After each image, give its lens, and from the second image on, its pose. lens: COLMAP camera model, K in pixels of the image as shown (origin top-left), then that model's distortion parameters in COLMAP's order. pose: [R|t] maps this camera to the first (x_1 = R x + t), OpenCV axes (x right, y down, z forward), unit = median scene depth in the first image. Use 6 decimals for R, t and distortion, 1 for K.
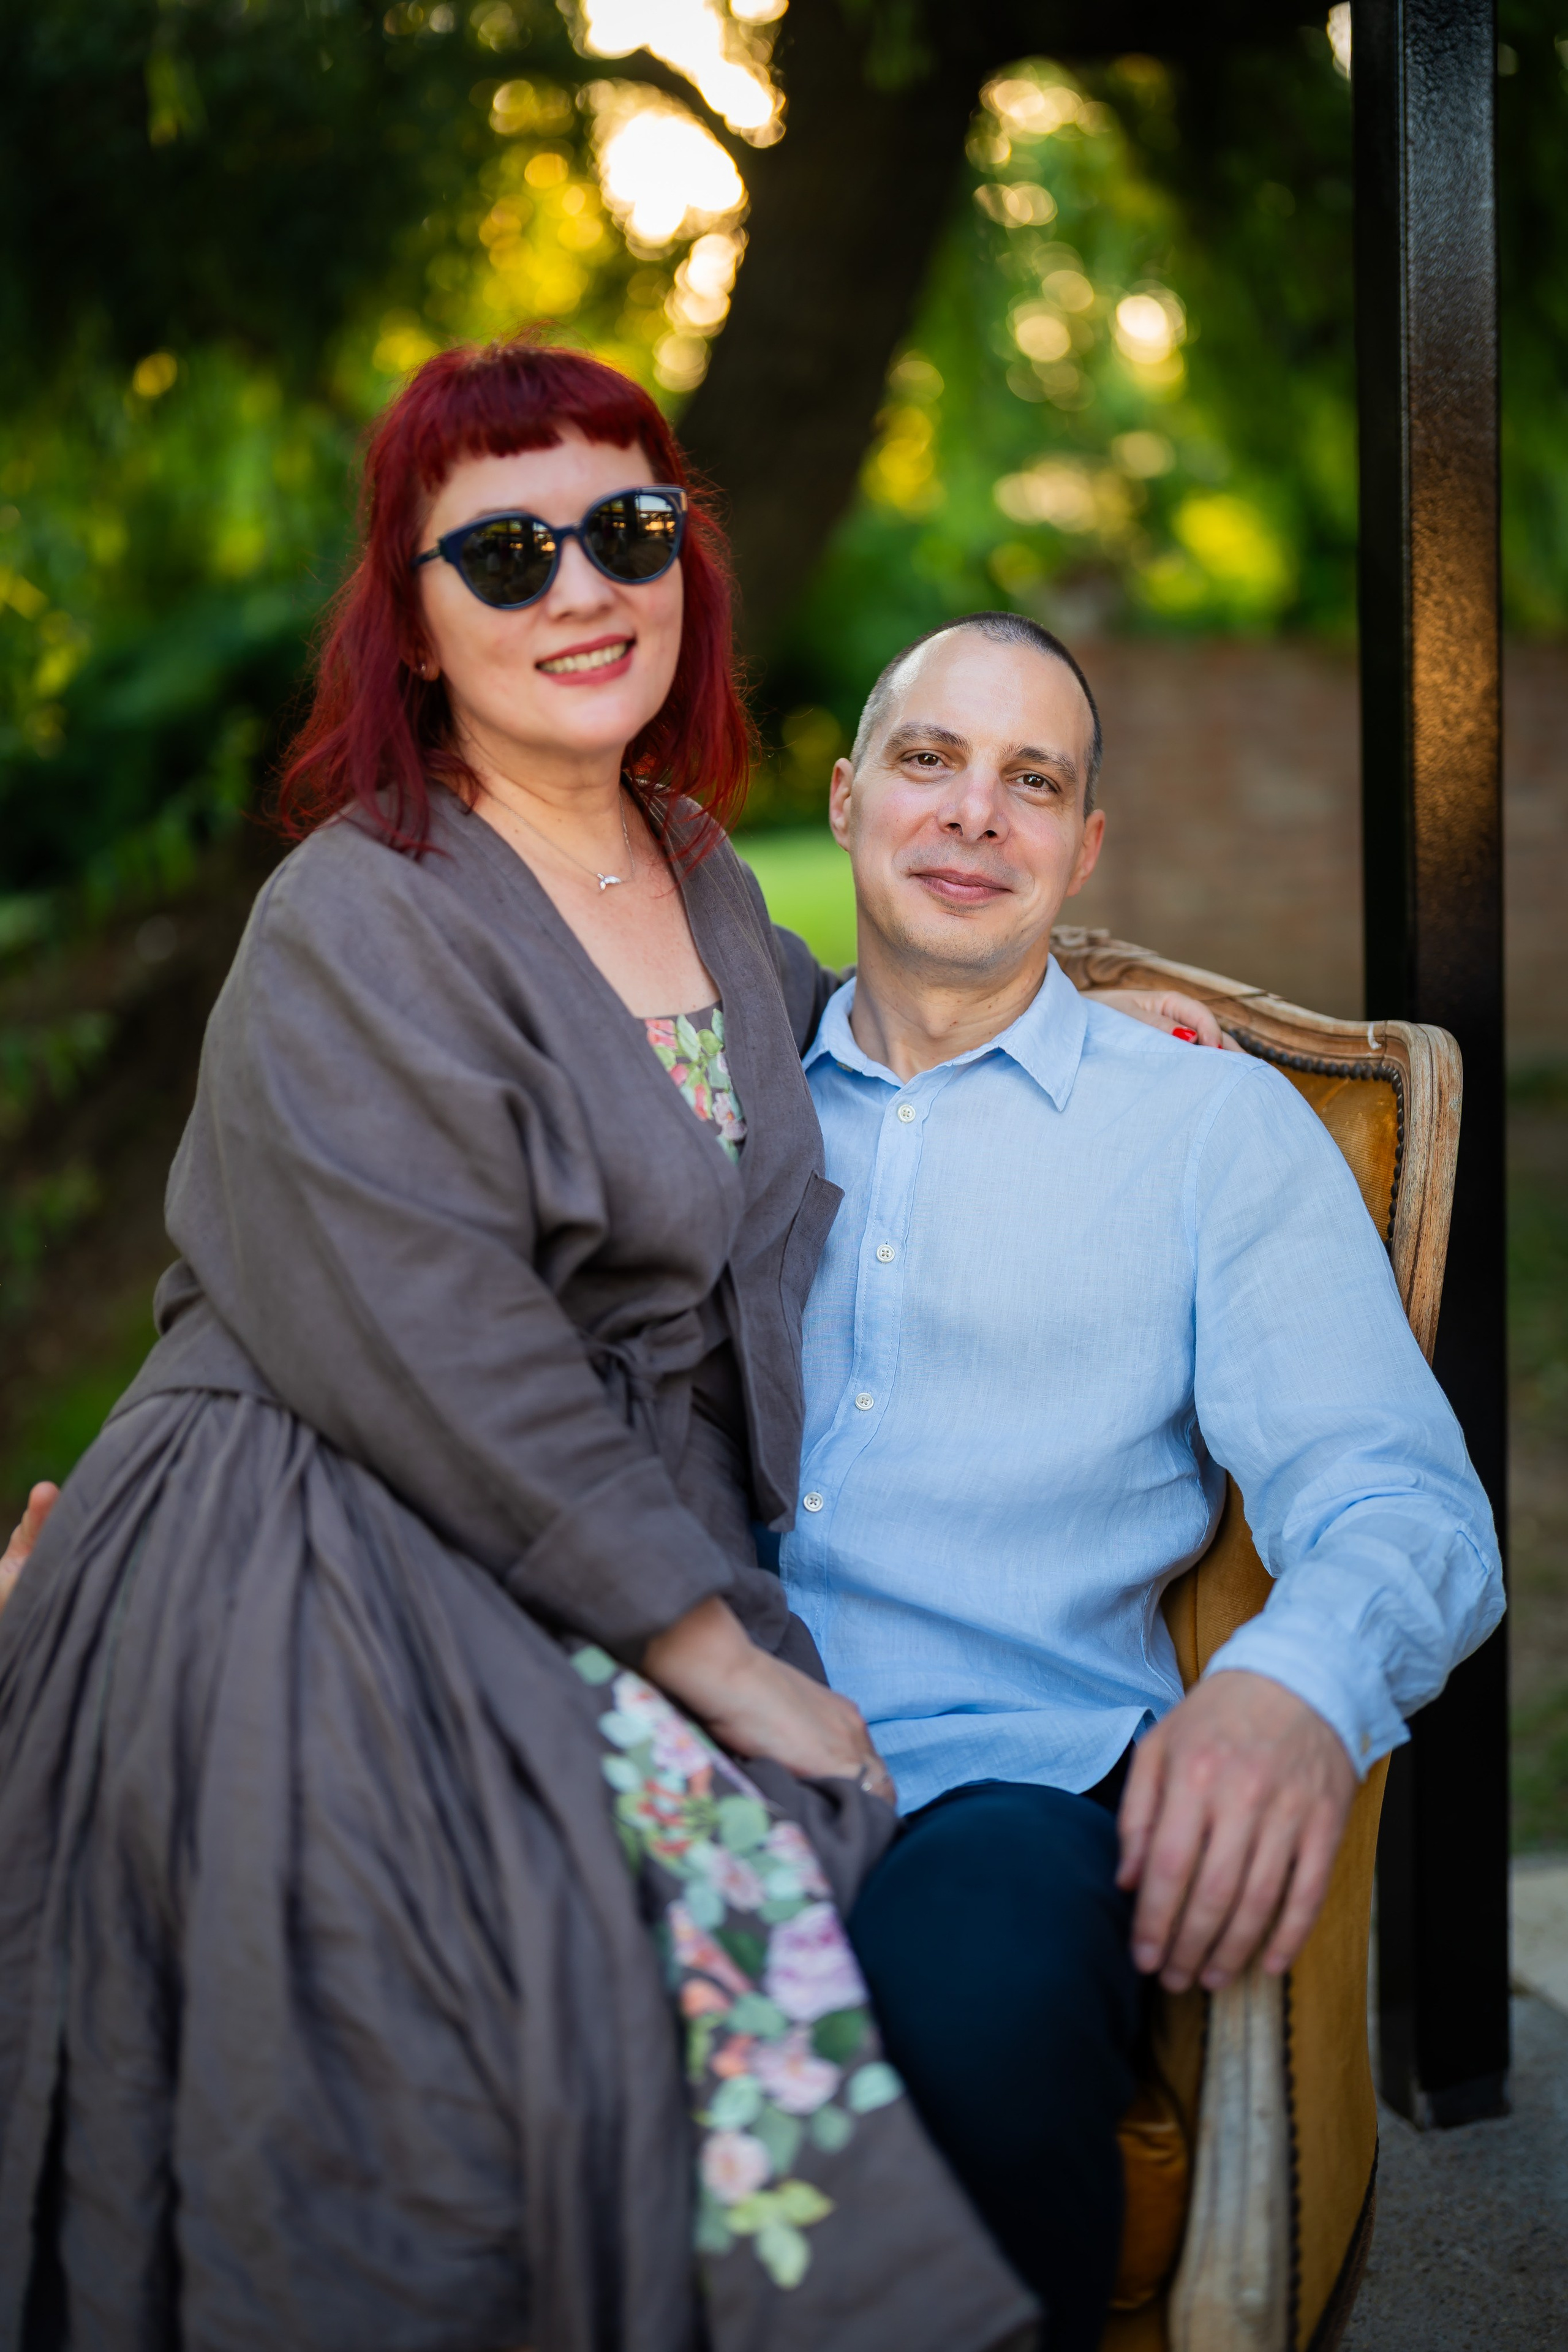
lens RADIAL K [[3309.1, 0, 776.2], [0, 3309.1, 1163.4], [0, 0, 1]] dist [0.046896, -0.094489]
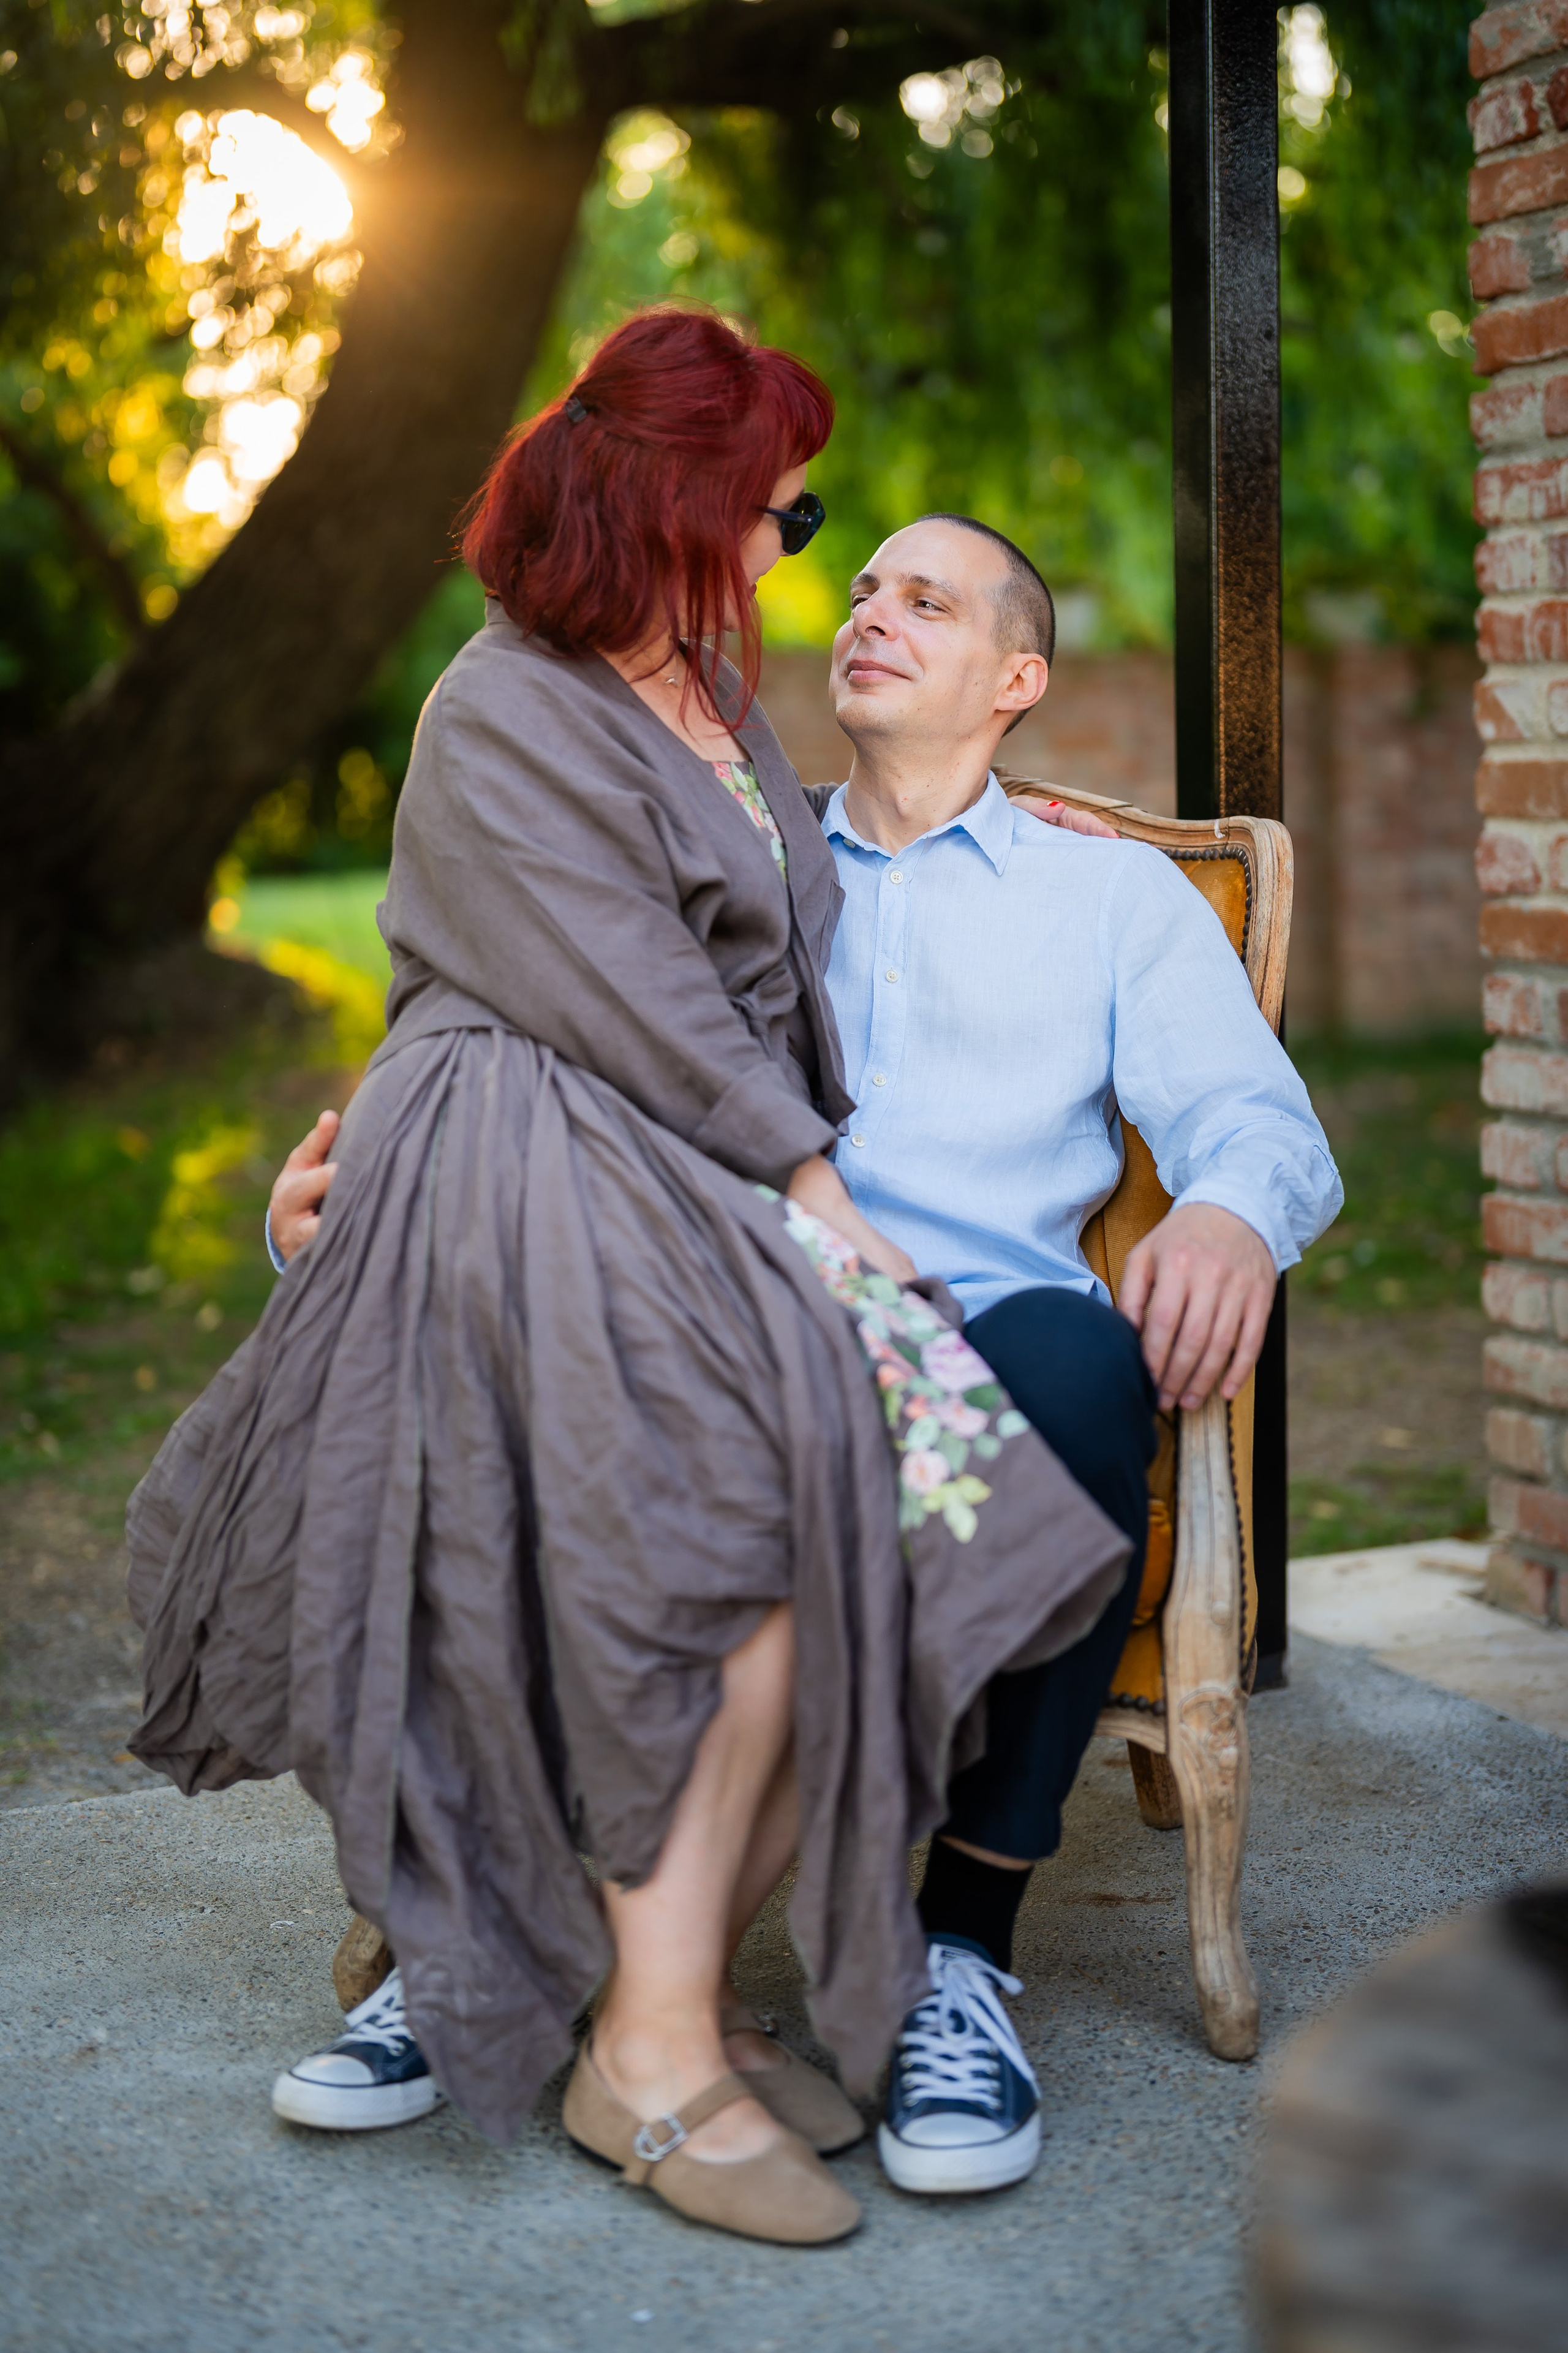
lens RADIAL K [[3367.3, 0, 784.0], [0, 3367.3, 1176.5], [0, 0, 1]] dist [-0.009221, 0.069576]
pose [[0.990362, -0.007336, 0.138311, -0.252541], [0.009200, 0.999875, -0.012840, 0.160532], [-0.138200, 0.013989, 0.990306, -0.462581]]
